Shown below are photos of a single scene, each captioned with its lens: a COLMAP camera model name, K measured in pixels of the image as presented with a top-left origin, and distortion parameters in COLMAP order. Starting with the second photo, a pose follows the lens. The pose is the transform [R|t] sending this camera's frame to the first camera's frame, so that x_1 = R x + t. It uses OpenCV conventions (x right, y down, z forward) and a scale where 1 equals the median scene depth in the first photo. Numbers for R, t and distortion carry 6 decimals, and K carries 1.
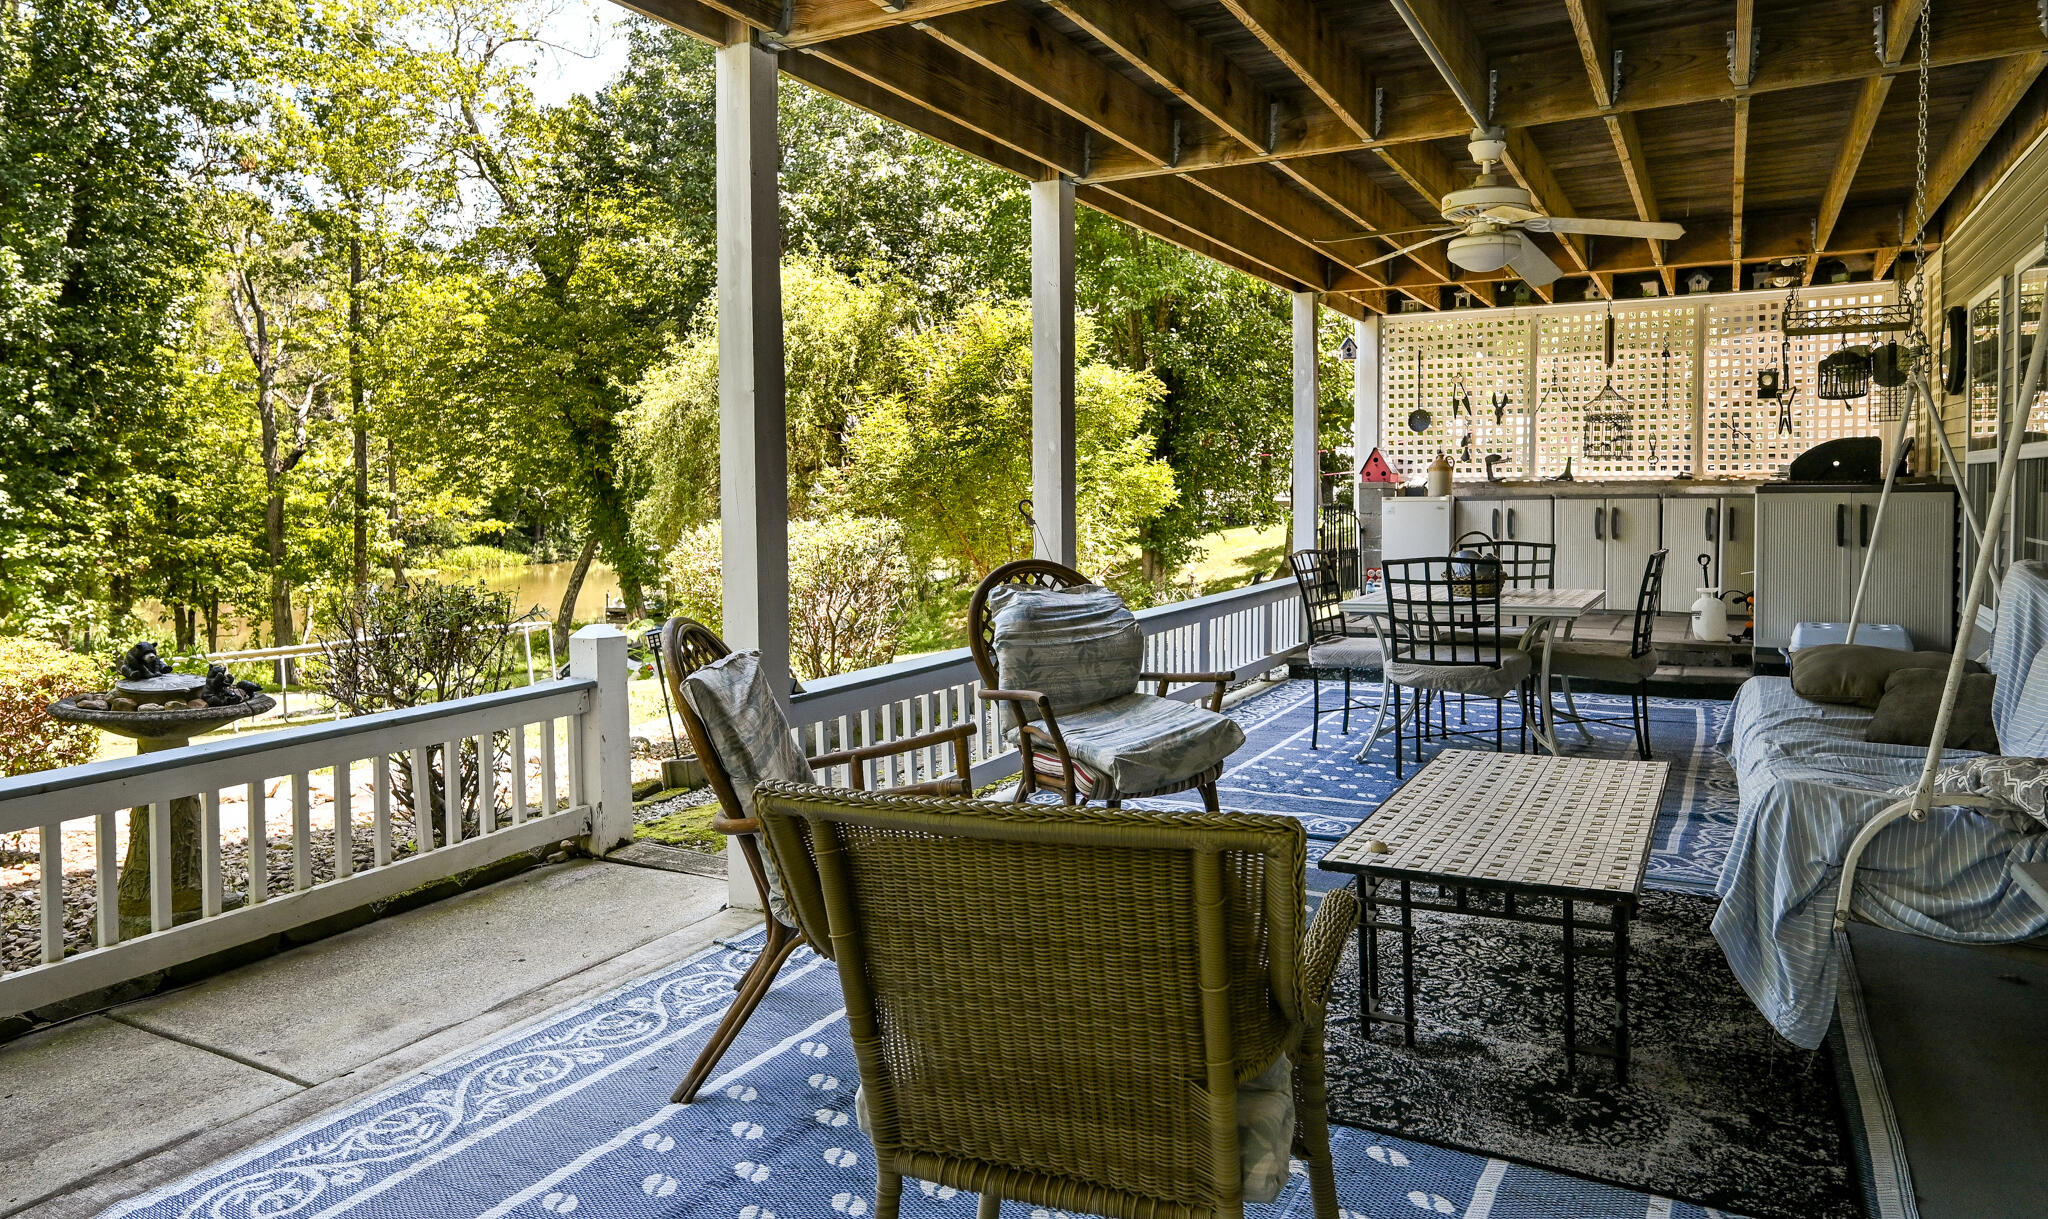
lens RADIAL K [[1242.5, 0, 1016.3], [0, 1242.5, 534.9], [0, 0, 1]] dist [-0.001156, 0.000368]
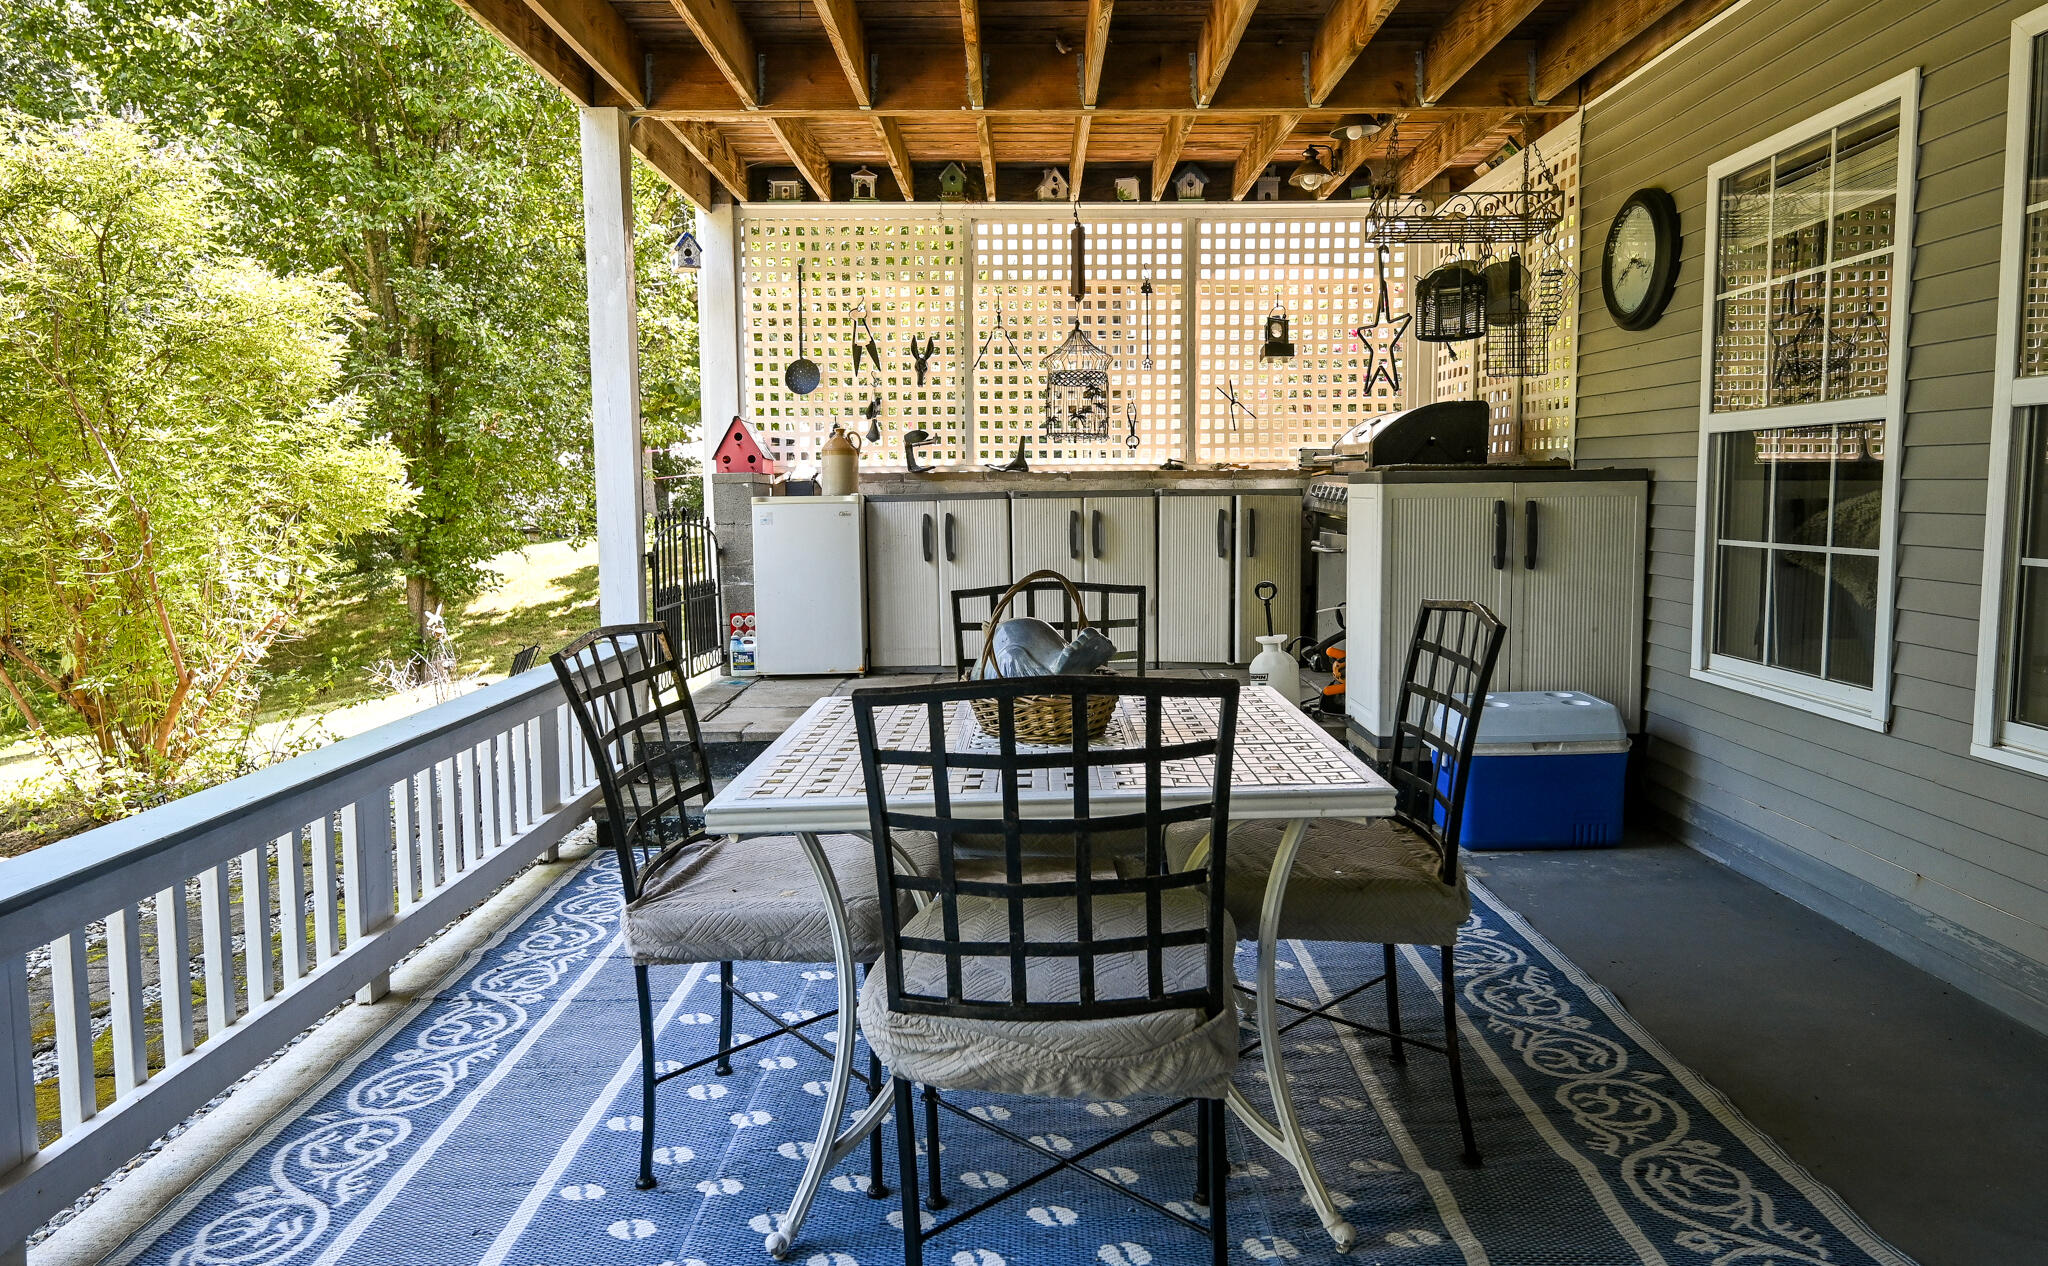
lens RADIAL K [[1263.6, 0, 1027.4], [0, 1263.6, 603.4], [0, 0, 1]] dist [-0.007376, 0.006273]
pose [[0.864978, -0.043821, 0.499892, 0.099927], [0.020276, 0.998418, 0.052439, -0.007895], [-0.501400, -0.035222, 0.864499, 0.396790]]
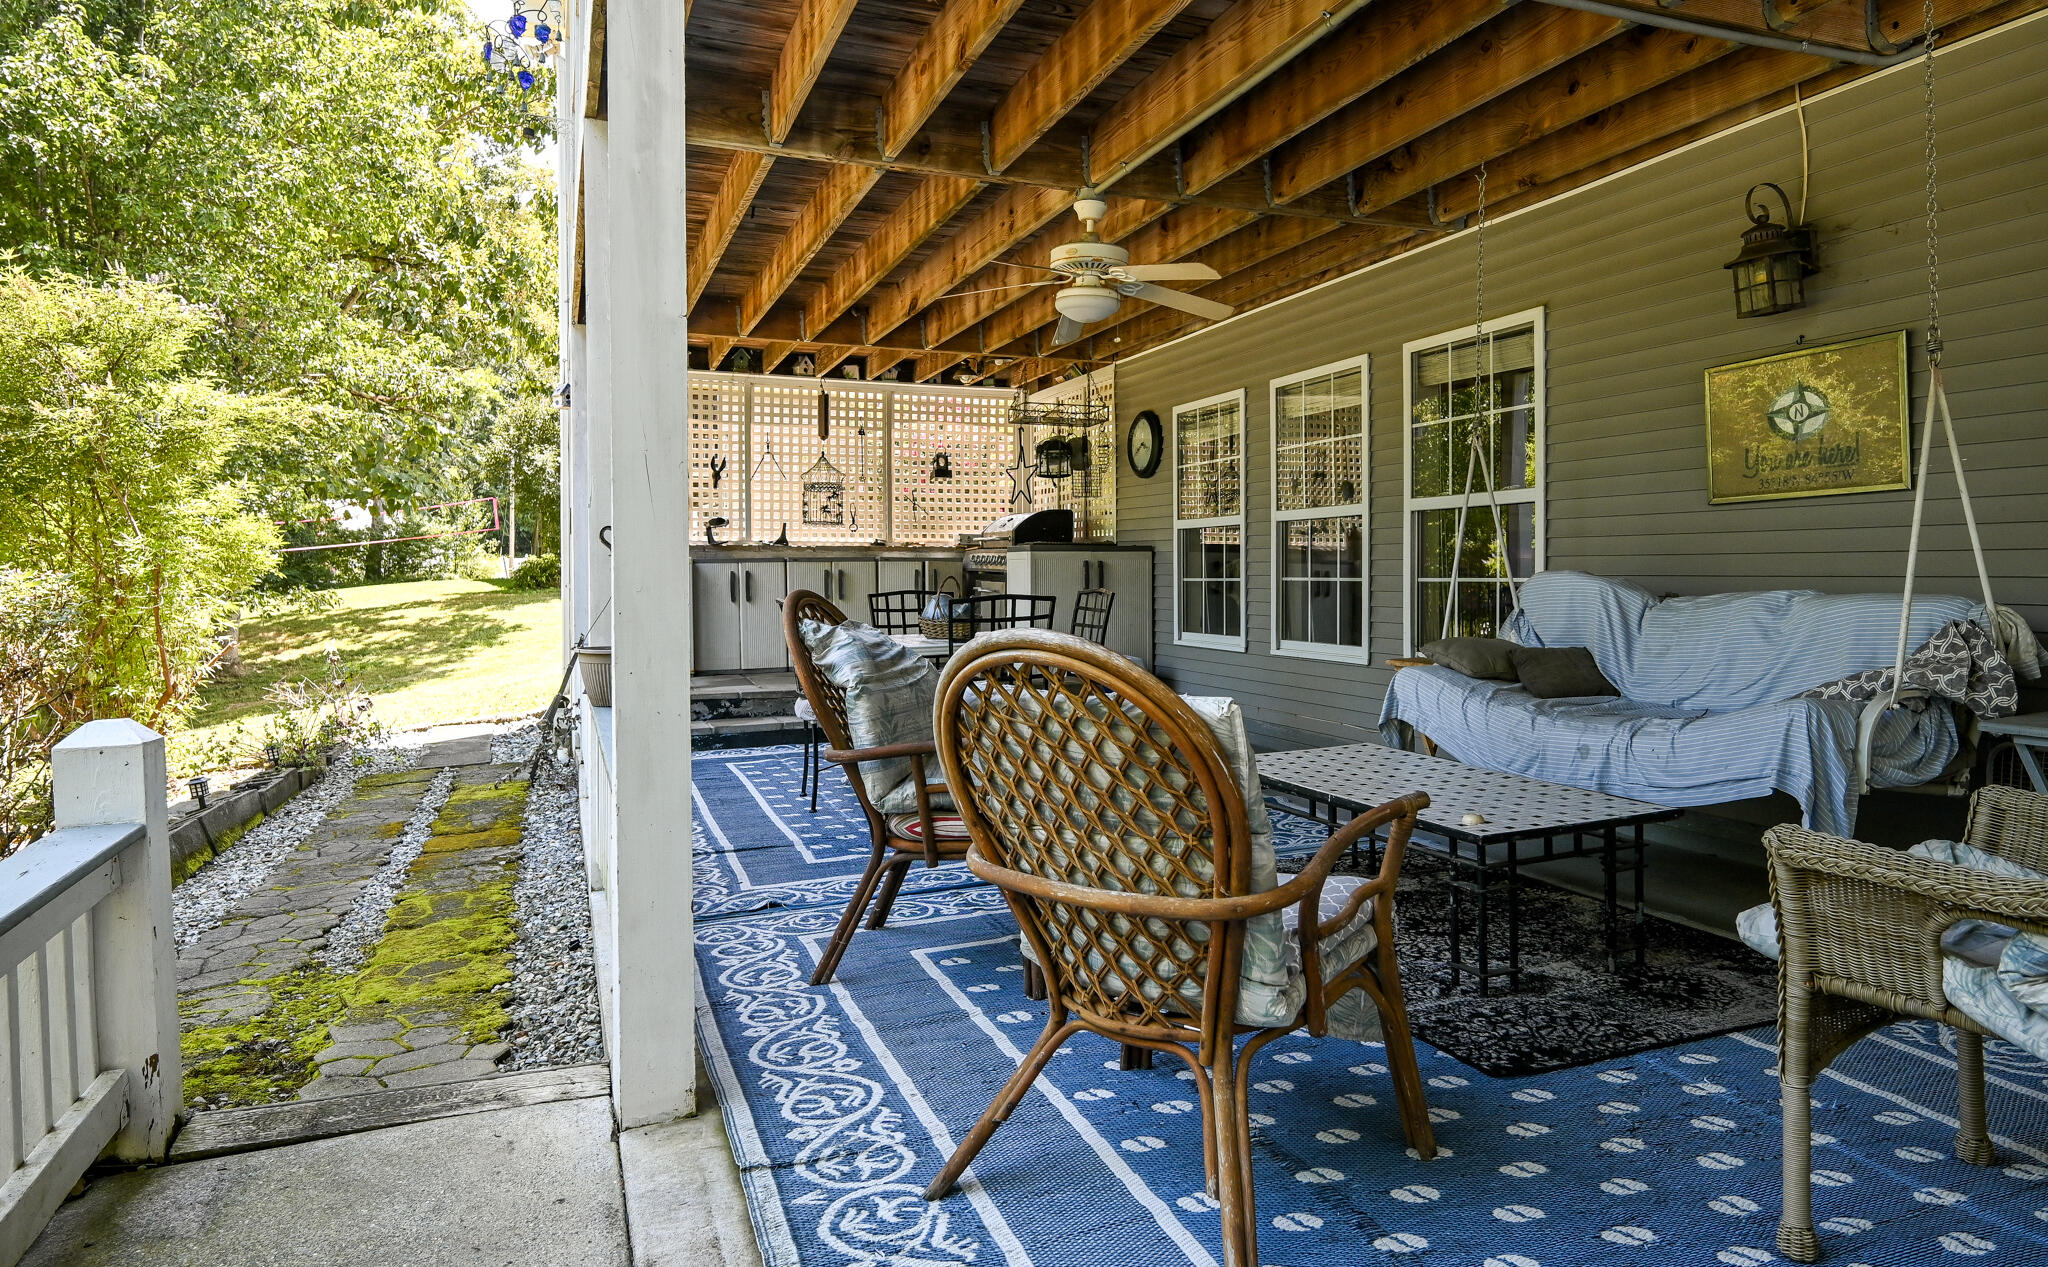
lens RADIAL K [[1263.6, 0, 1006.1], [0, 1263.6, 580.0], [0, 0, 1]] dist [-0.007376, 0.006273]
pose [[0.640974, 0.003506, 0.767554, -0.243990], [0.025890, 0.999322, -0.026185, 0.017655], [-0.767126, 0.036656, 0.640449, 0.177025]]
